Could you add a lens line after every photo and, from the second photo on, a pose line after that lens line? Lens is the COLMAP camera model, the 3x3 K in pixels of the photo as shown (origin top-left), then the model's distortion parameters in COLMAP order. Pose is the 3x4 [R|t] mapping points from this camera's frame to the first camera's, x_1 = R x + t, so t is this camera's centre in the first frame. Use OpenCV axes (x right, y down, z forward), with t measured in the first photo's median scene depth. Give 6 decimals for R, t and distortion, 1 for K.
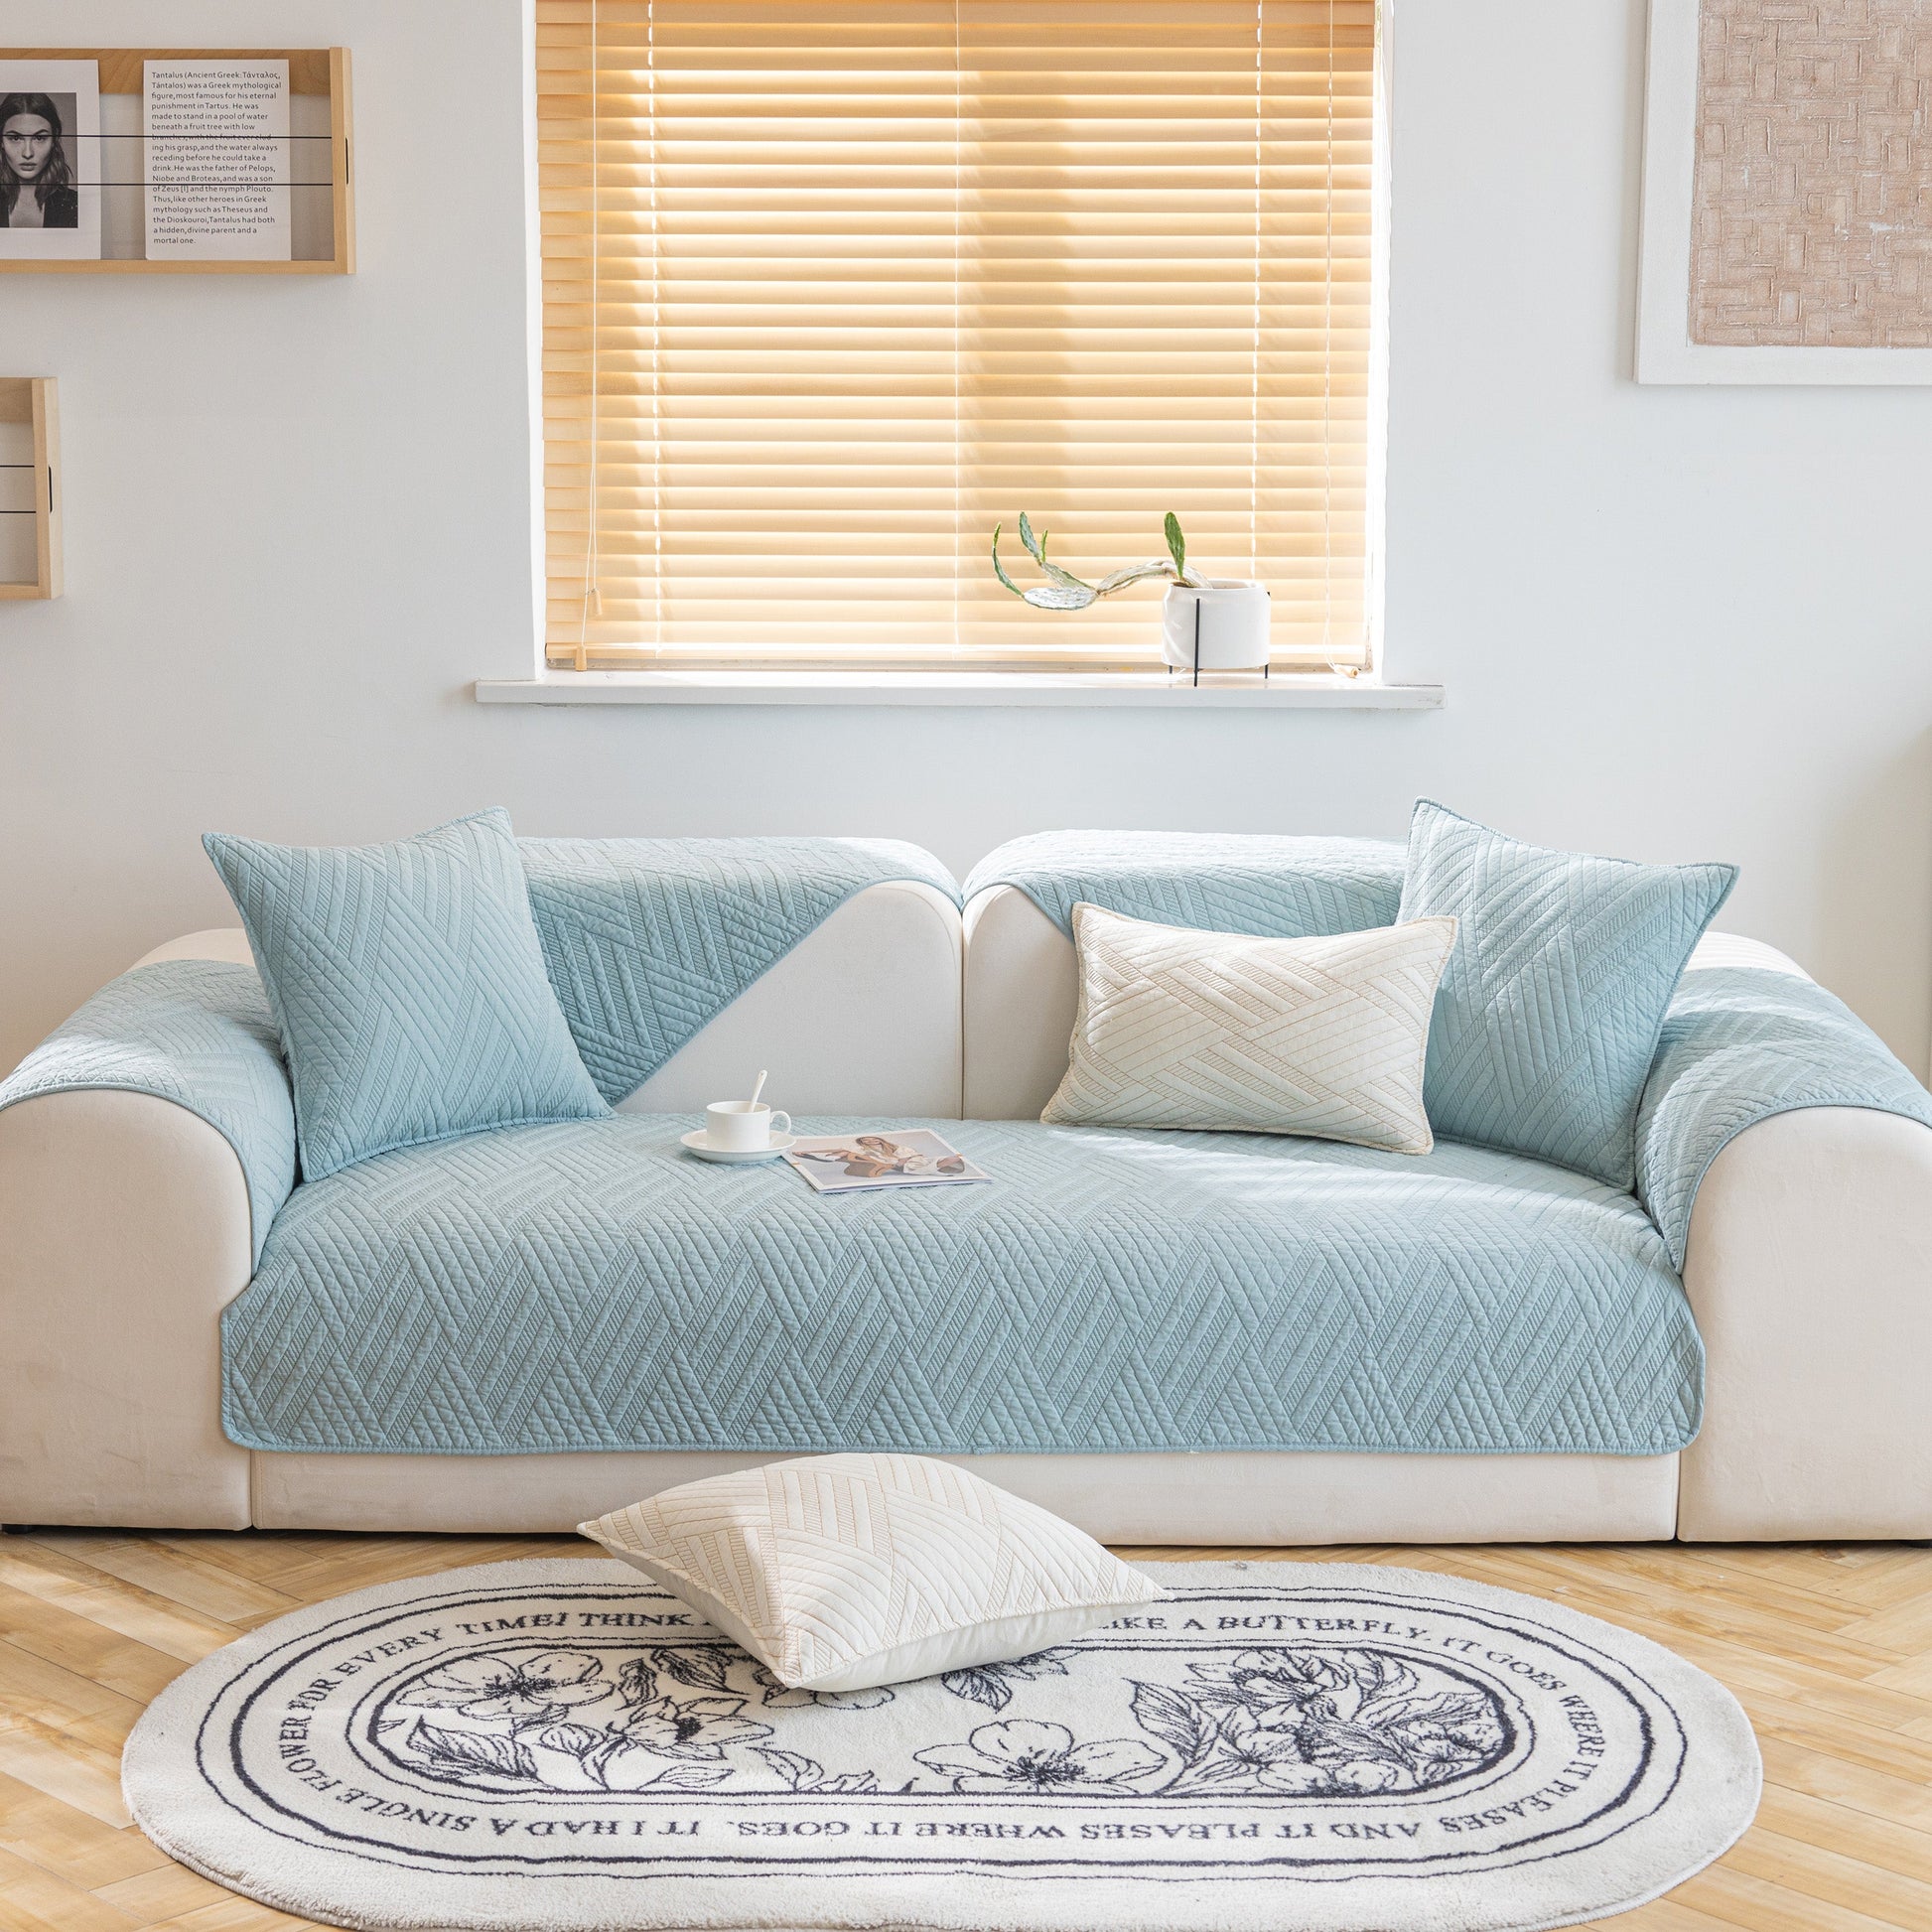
lens RADIAL K [[4157.5, 0, 966.0], [0, 4157.5, 966.0], [0, 0, 1]] dist [0.019030, 0.250074]
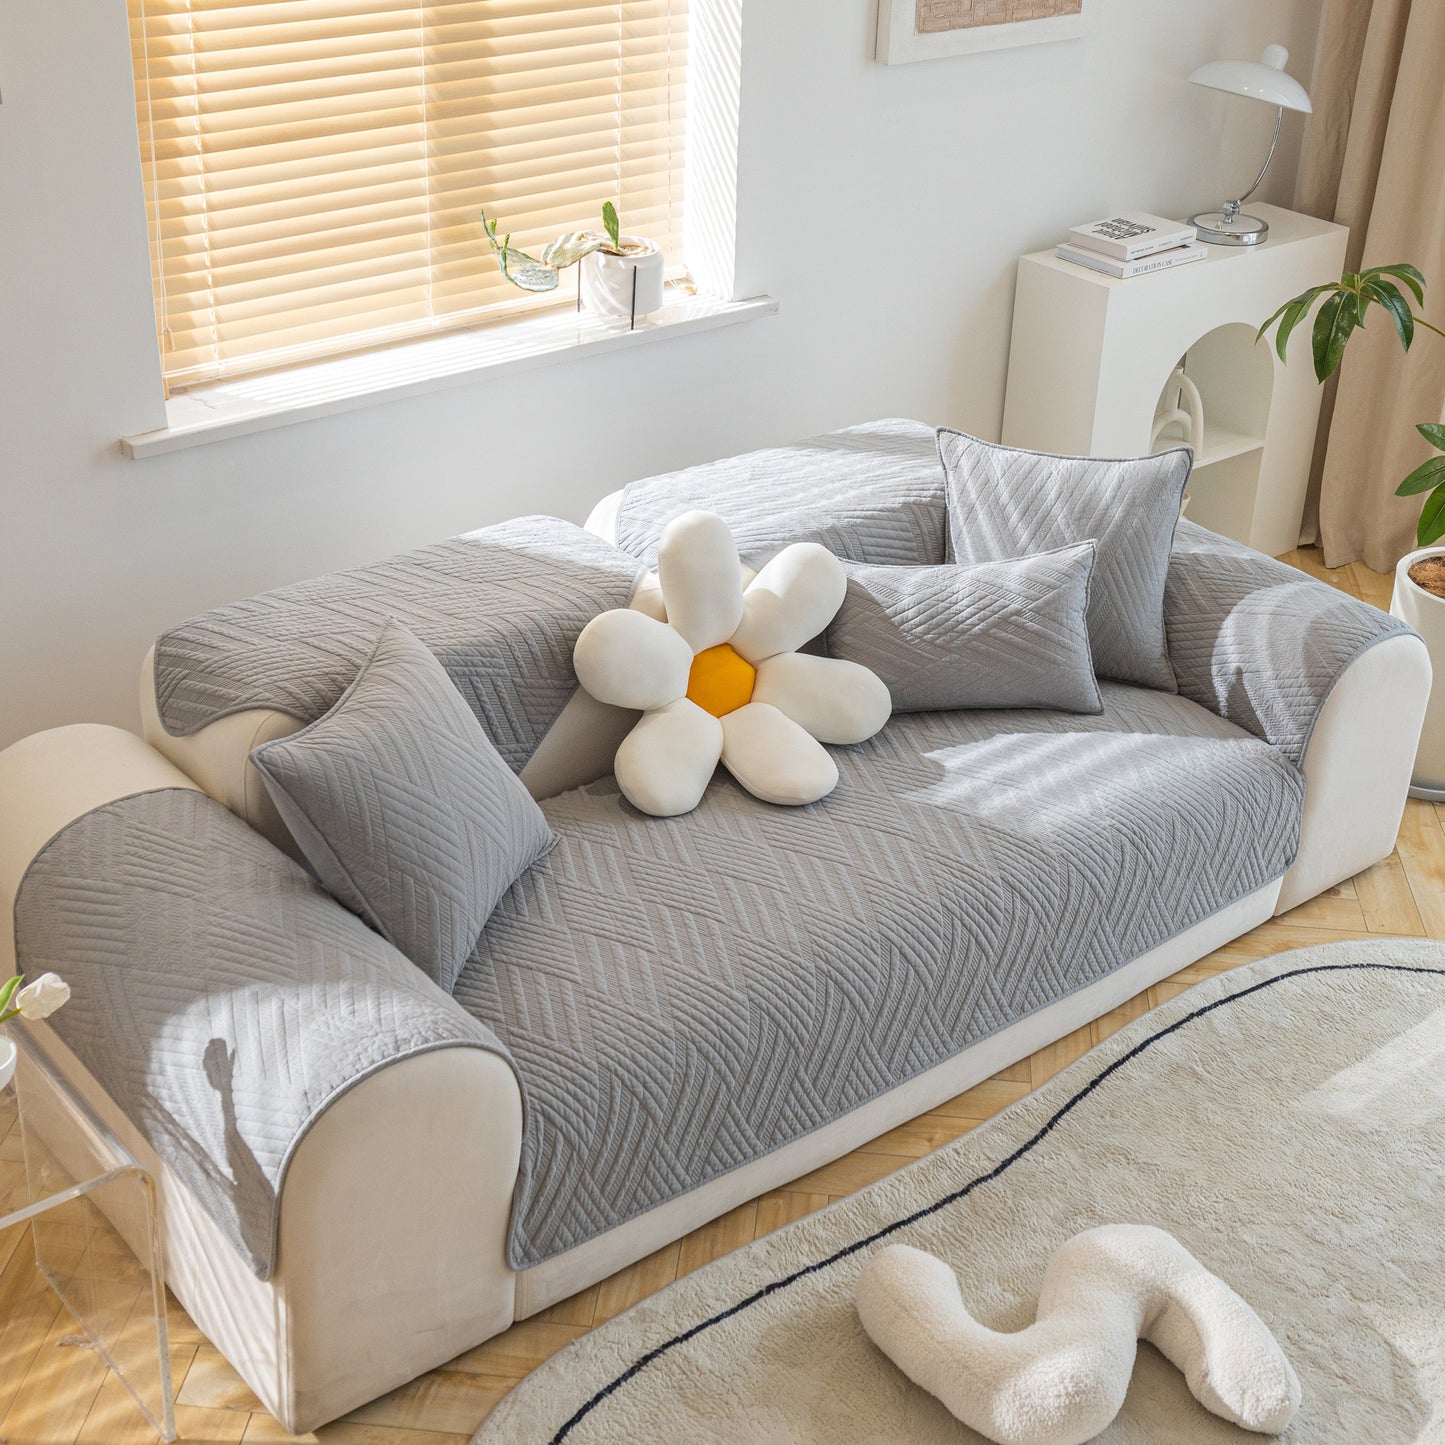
lens RADIAL K [[2137.5, 0, 730.1], [0, 2137.5, 636.7], [0, 0, 1]] dist [0.064188, -0.136012]
pose [[0.772172, -0.267507, 0.576360, -0.351915], [0.084398, 0.942204, 0.324236, -0.199361], [-0.629784, -0.201722, 0.750120, 0.454481]]
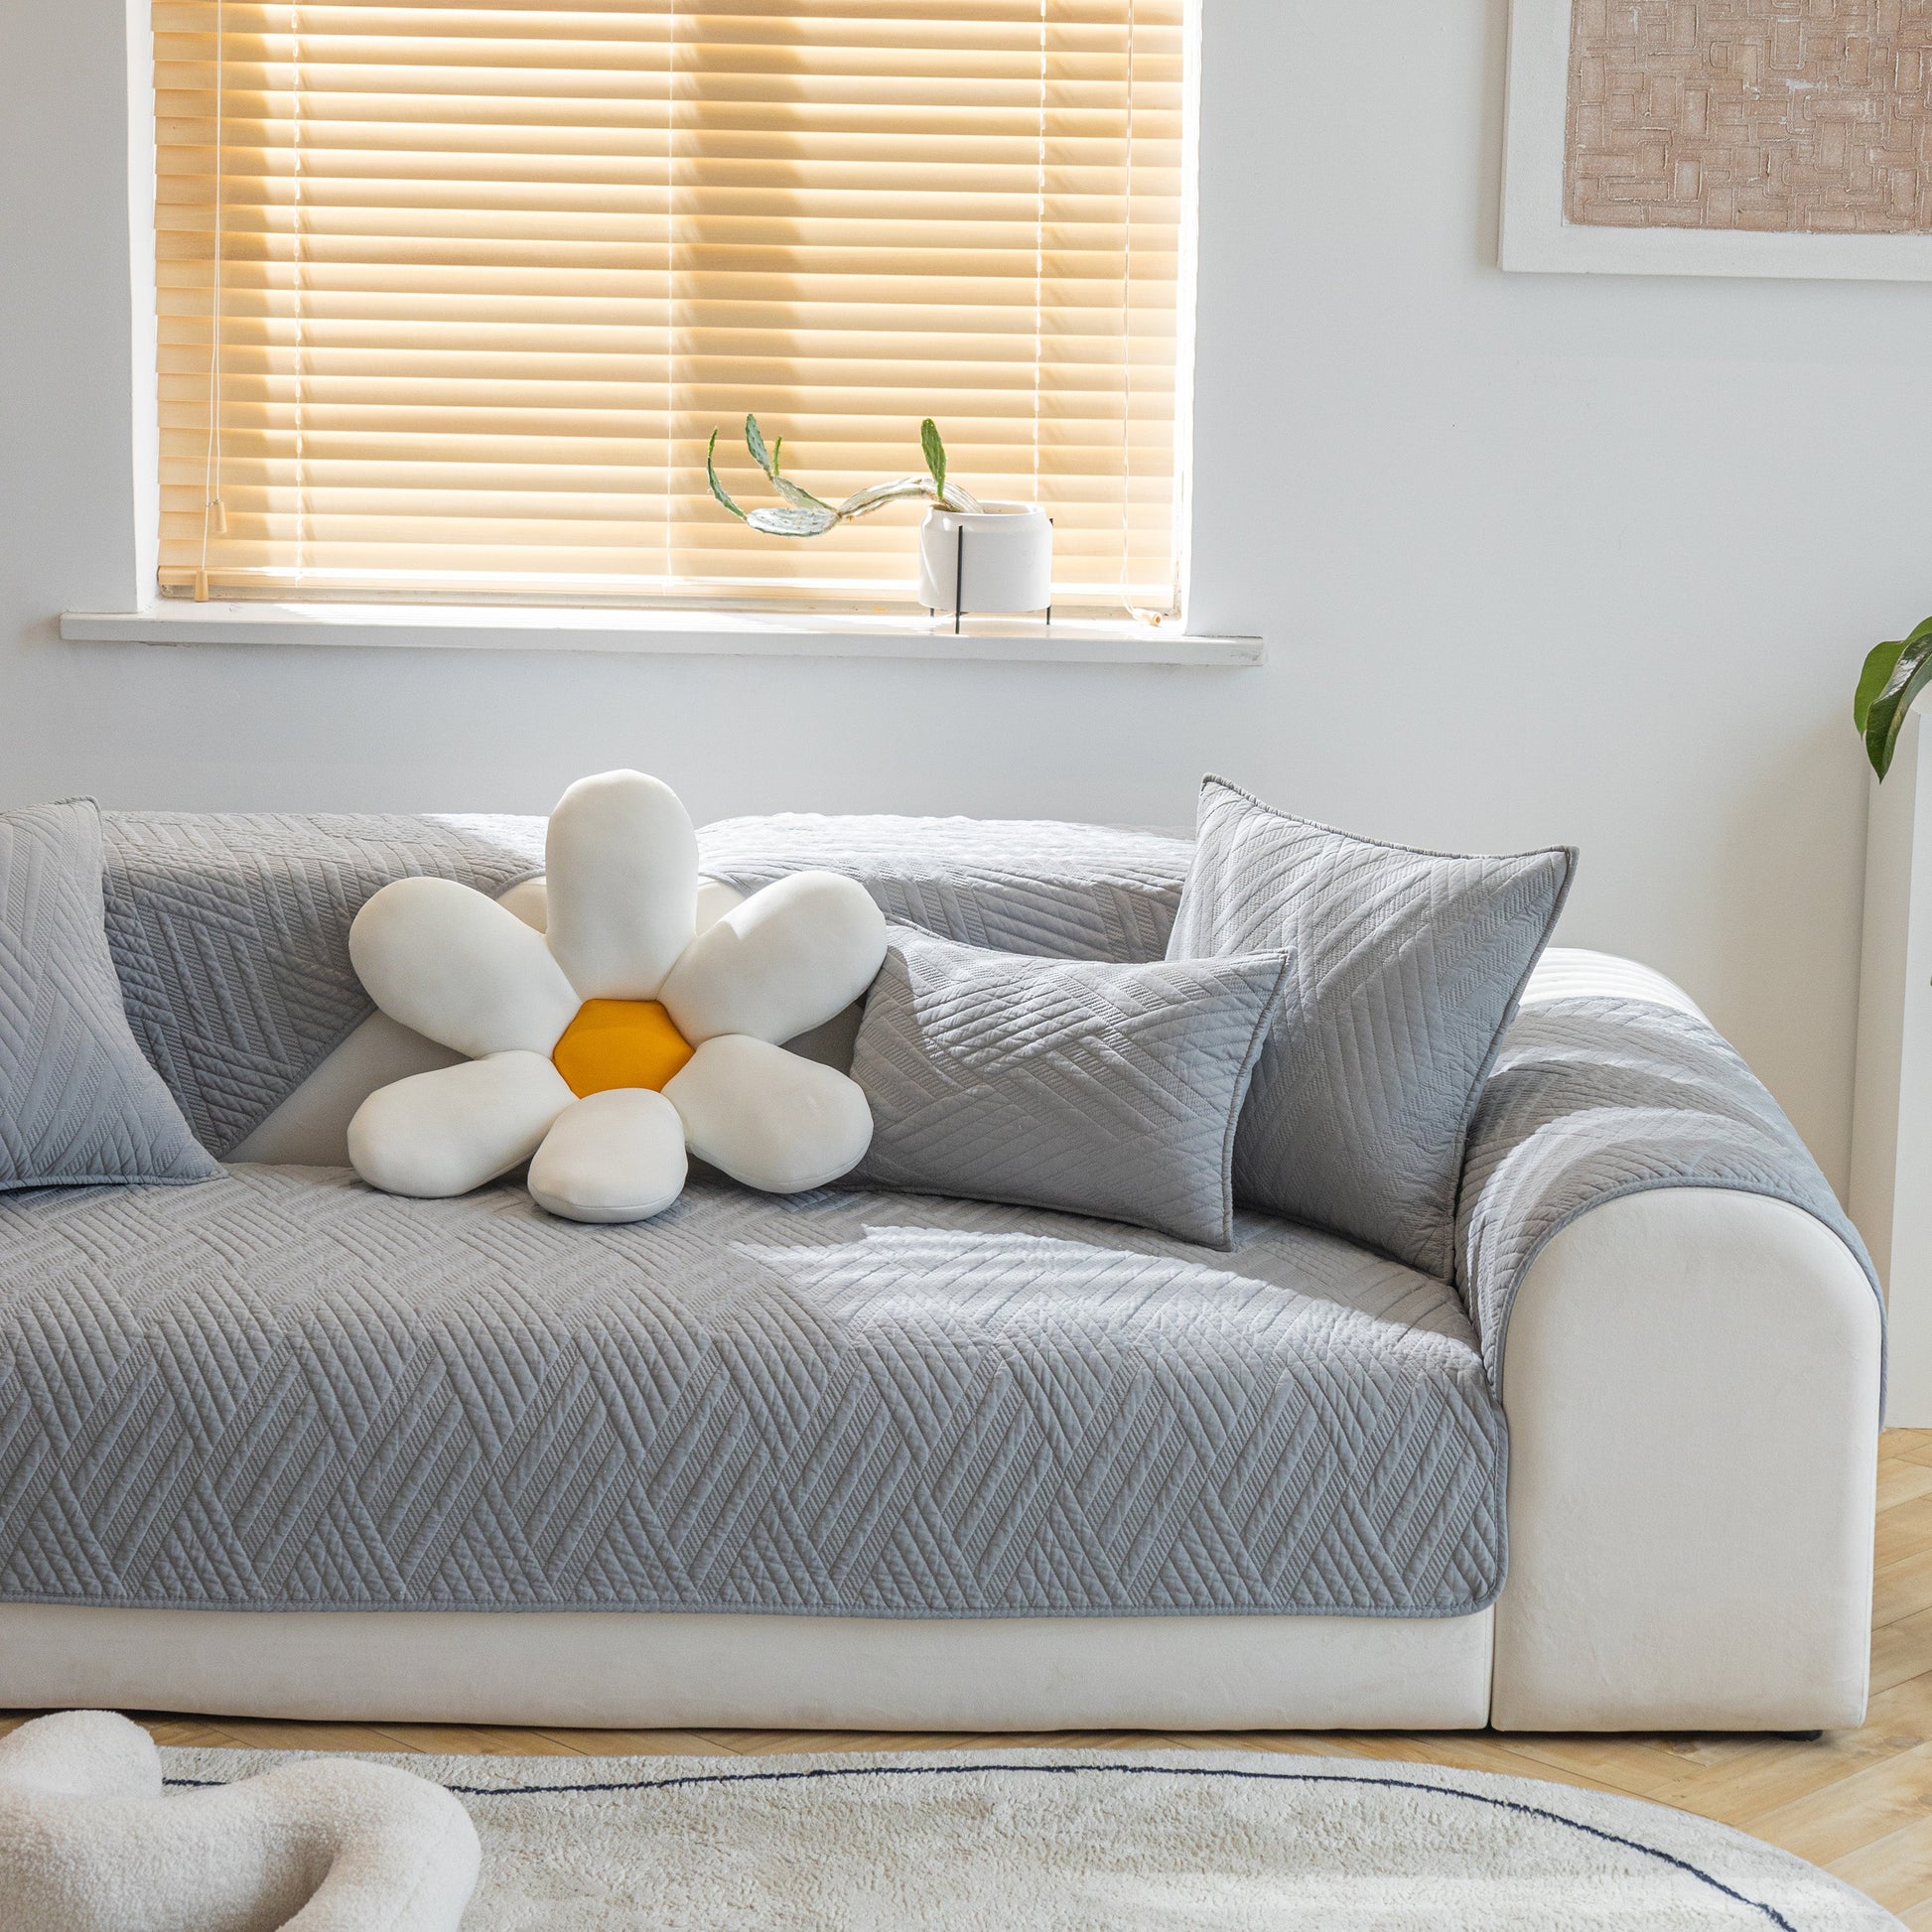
lens RADIAL K [[4695.8, 0, 1045.8], [0, 4695.8, 872.5], [0, 0, 1]] dist [0.054297, -0.119789]
pose [[0.999512, 0.014360, 0.027723, 0.049080], [-0.014181, 0.999877, -0.006671, -0.015149], [-0.027816, 0.006275, 0.999593, 0.086361]]
